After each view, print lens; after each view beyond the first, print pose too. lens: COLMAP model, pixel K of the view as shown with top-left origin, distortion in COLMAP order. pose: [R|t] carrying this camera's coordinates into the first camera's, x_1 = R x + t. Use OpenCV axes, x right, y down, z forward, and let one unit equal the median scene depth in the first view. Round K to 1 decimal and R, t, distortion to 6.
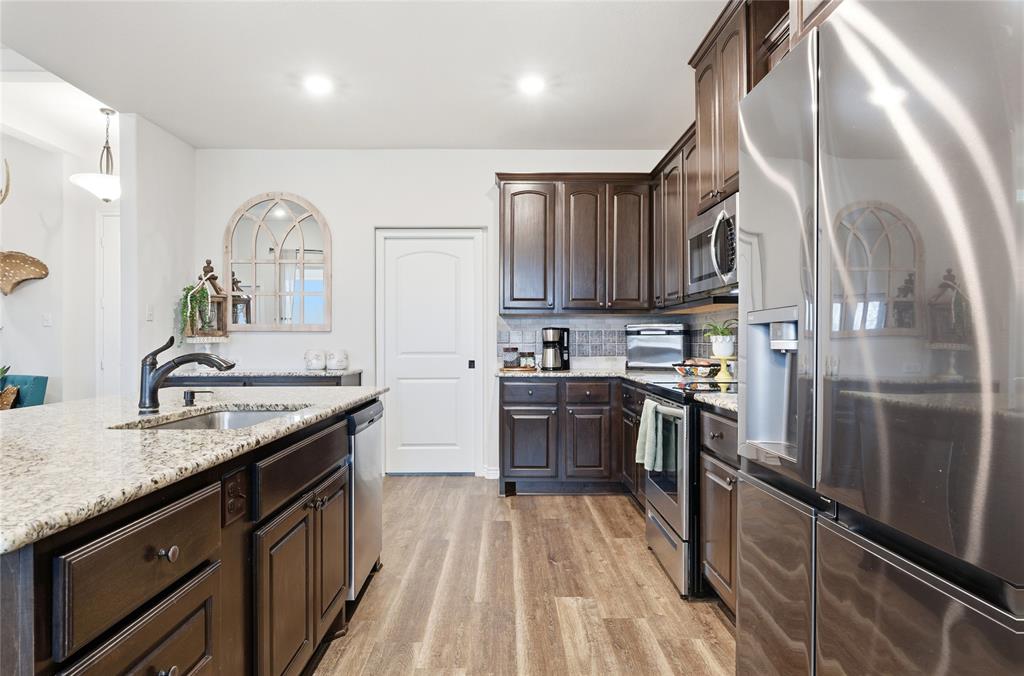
lens RADIAL K [[665.6, 0, 512.0], [0, 665.6, 338.0], [0, 0, 1]] dist [-0.004375, -0.000633]
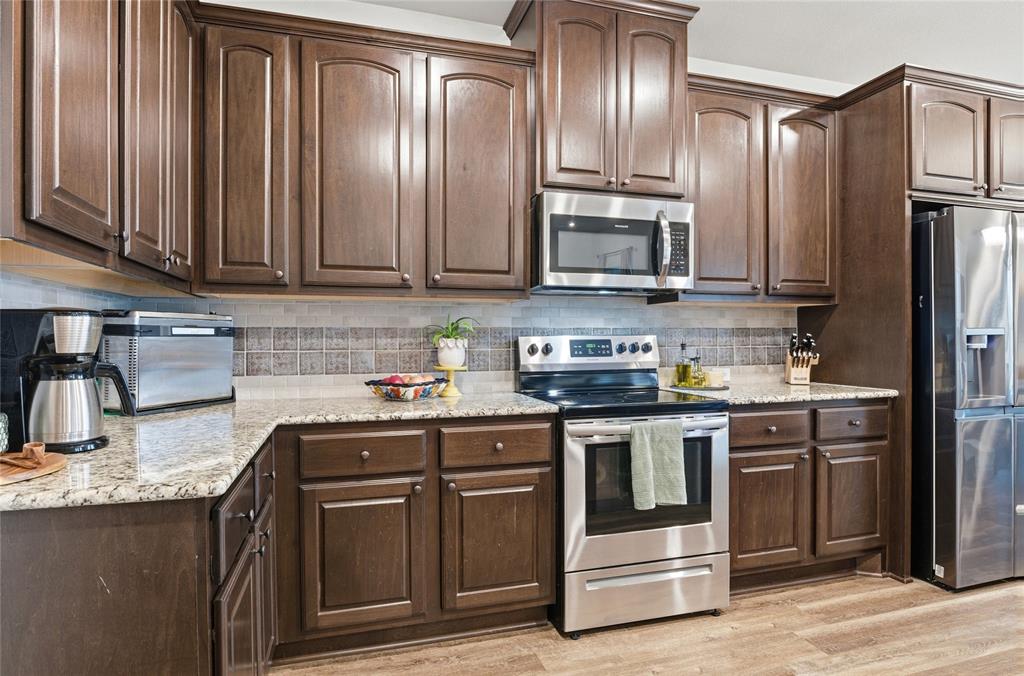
lens RADIAL K [[553.3, 0, 512.0], [0, 553.3, 338.0], [0, 0, 1]] dist [-0.004645, -0.000218]
pose [[-0.308852, -0.000672, 0.951110, -0.243209], [-0.016758, 0.999848, -0.004736, -0.004993], [-0.950963, -0.017402, -0.308816, 0.883838]]
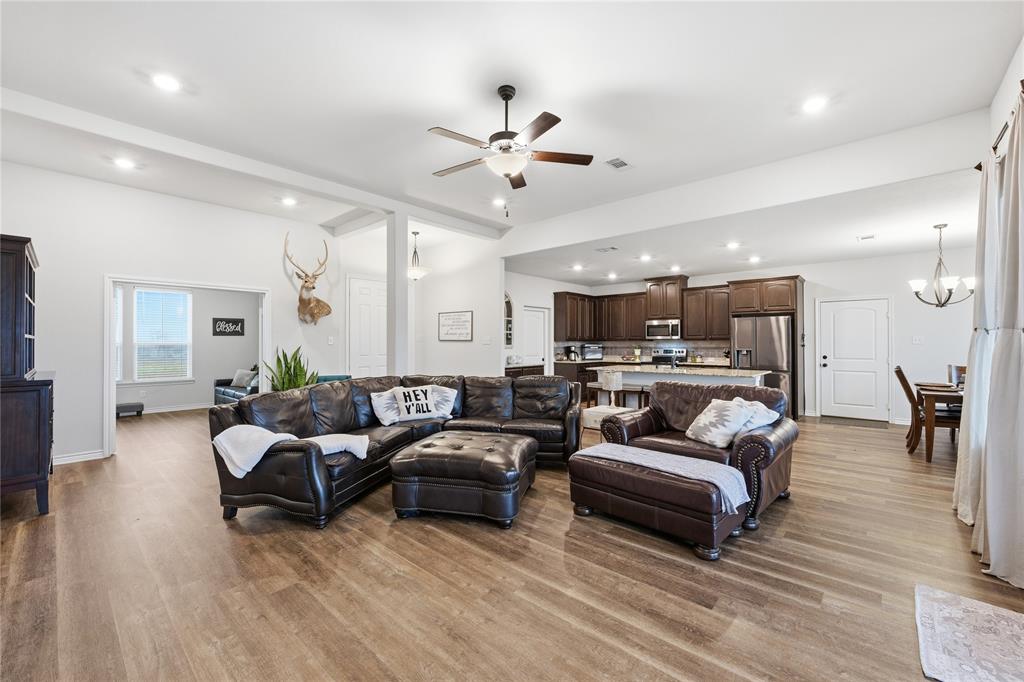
lens RADIAL K [[443.3, 0, 517.9], [0, 443.3, 337.9], [0, 0, 1]] dist [-0.001017, -0.000045]
pose [[0.640712, 0.007219, 0.767748, -1.571549], [-0.013585, 0.999906, 0.001935, -0.051144], [-0.767662, -0.011670, 0.640749, -0.050787]]
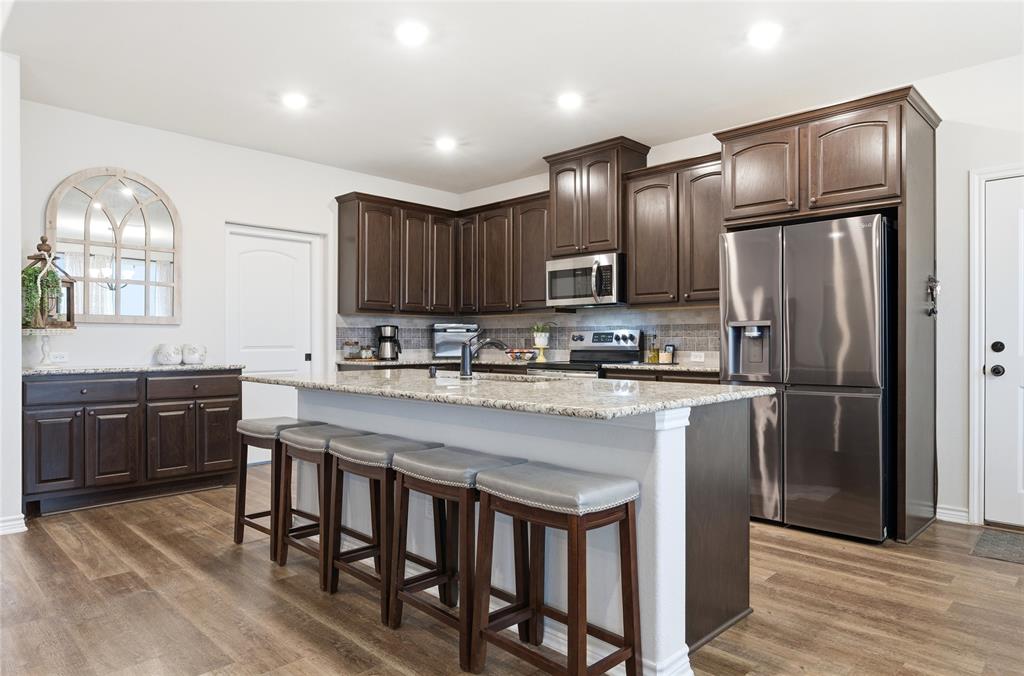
lens RADIAL K [[665.6, 0, 512.0], [0, 665.6, 338.0], [0, 0, 1]] dist [-0.004375, -0.000633]
pose [[0.686326, 0.003520, 0.727285, -0.672784], [-0.013484, 0.999878, 0.007885, -0.005071], [-0.727169, -0.015218, 0.686290, -0.003945]]
